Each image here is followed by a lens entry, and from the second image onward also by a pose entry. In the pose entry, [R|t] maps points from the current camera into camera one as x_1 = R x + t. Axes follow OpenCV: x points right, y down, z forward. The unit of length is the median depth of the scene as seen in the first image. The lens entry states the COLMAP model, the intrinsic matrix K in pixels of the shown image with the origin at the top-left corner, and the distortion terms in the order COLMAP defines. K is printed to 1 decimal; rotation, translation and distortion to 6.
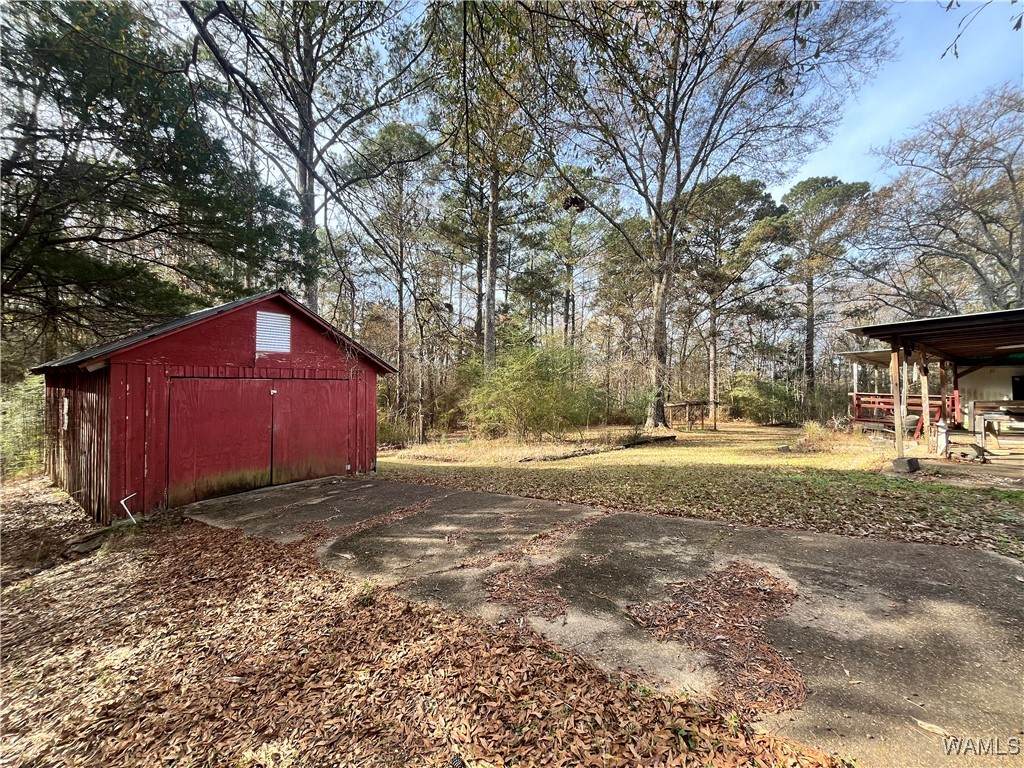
lens RADIAL K [[411.4, 0, 512.7], [0, 411.4, 381.2], [0, 0, 1]] dist [-0.007091, -0.000054]
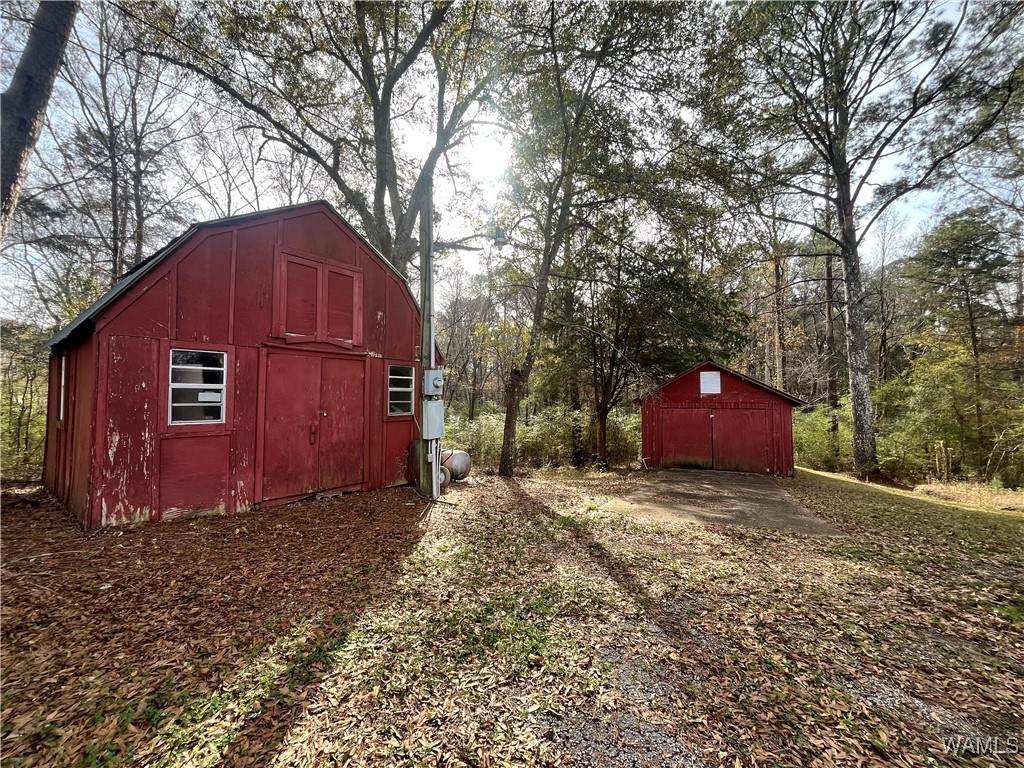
lens RADIAL K [[411.4, 0, 511.2], [0, 411.4, 382.3], [0, 0, 1]] dist [-0.007091, -0.000054]
pose [[0.206140, -0.051049, -0.977190, 0.168973], [0.000773, 0.998646, -0.052007, -0.004620], [0.978522, 0.009965, 0.205900, -0.035749]]
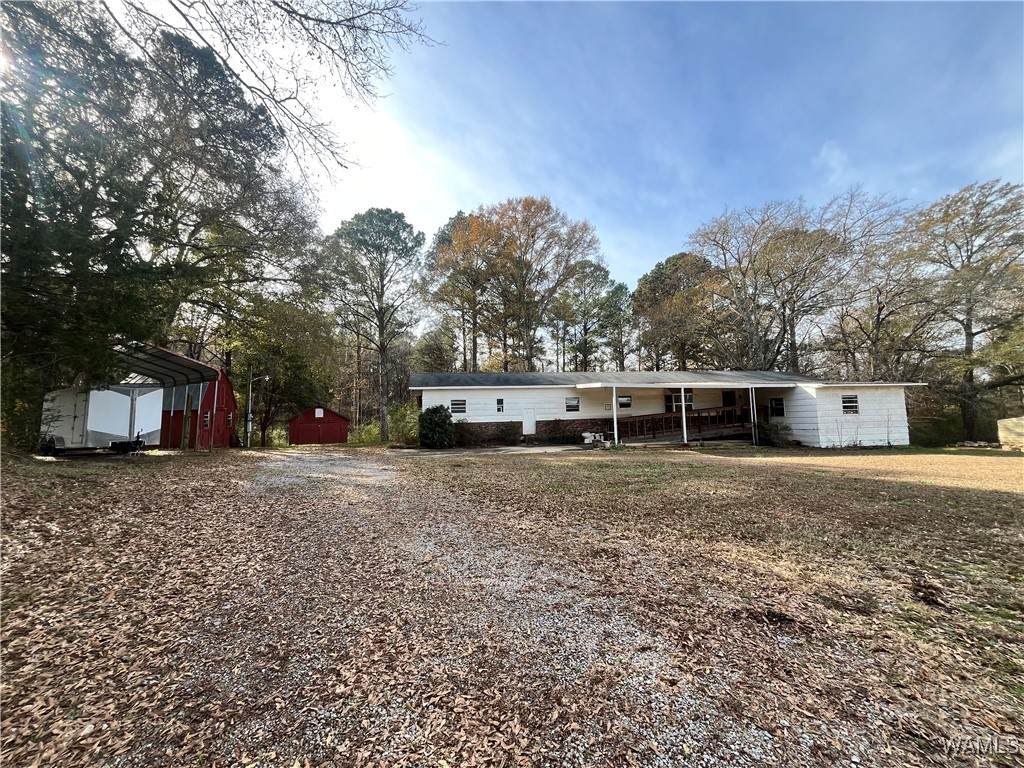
lens RADIAL K [[411.4, 0, 507.2], [0, 411.4, 381.7], [0, 0, 1]] dist [-0.007091, -0.000054]
pose [[0.889491, -0.067031, -0.452010, 0.580942], [0.031525, 0.995827, -0.085639, -0.000825], [0.455864, 0.061926, 0.887892, -0.366582]]
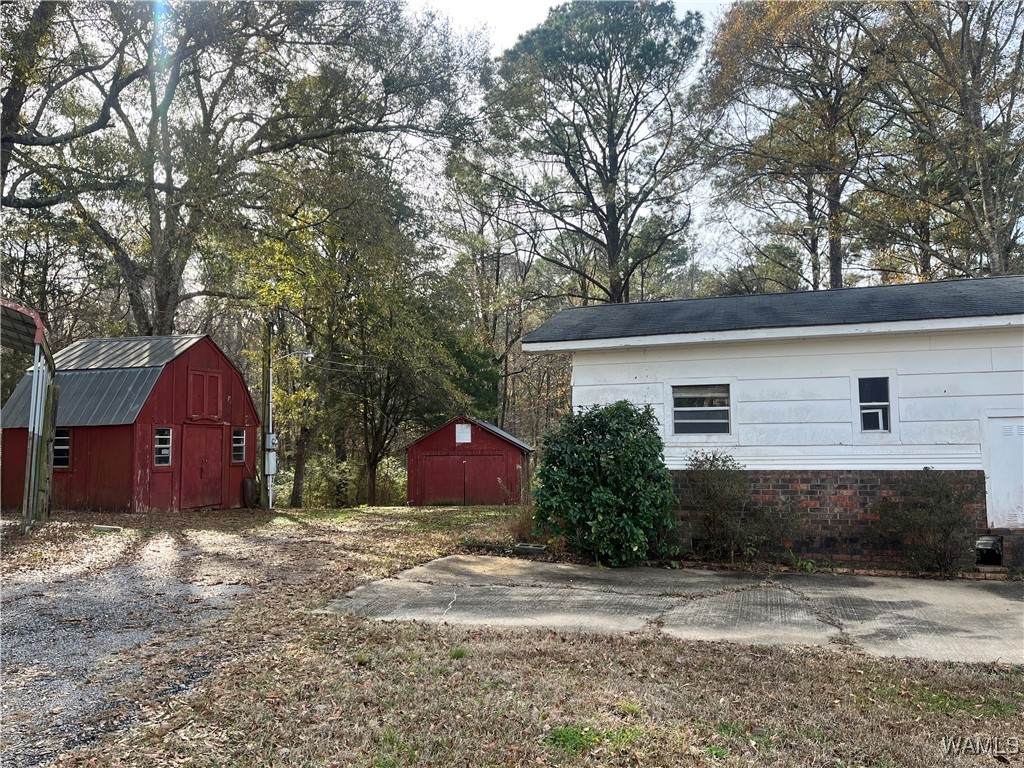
lens RADIAL K [[777.2, 0, 512.3], [0, 777.2, 385.1], [0, 0, 1]] dist [0.040079, -0.003817]
pose [[0.560720, -0.082575, -0.823878, 0.492428], [0.017545, 0.995976, -0.087883, -0.001947], [0.827819, 0.034823, 0.559913, -0.176390]]
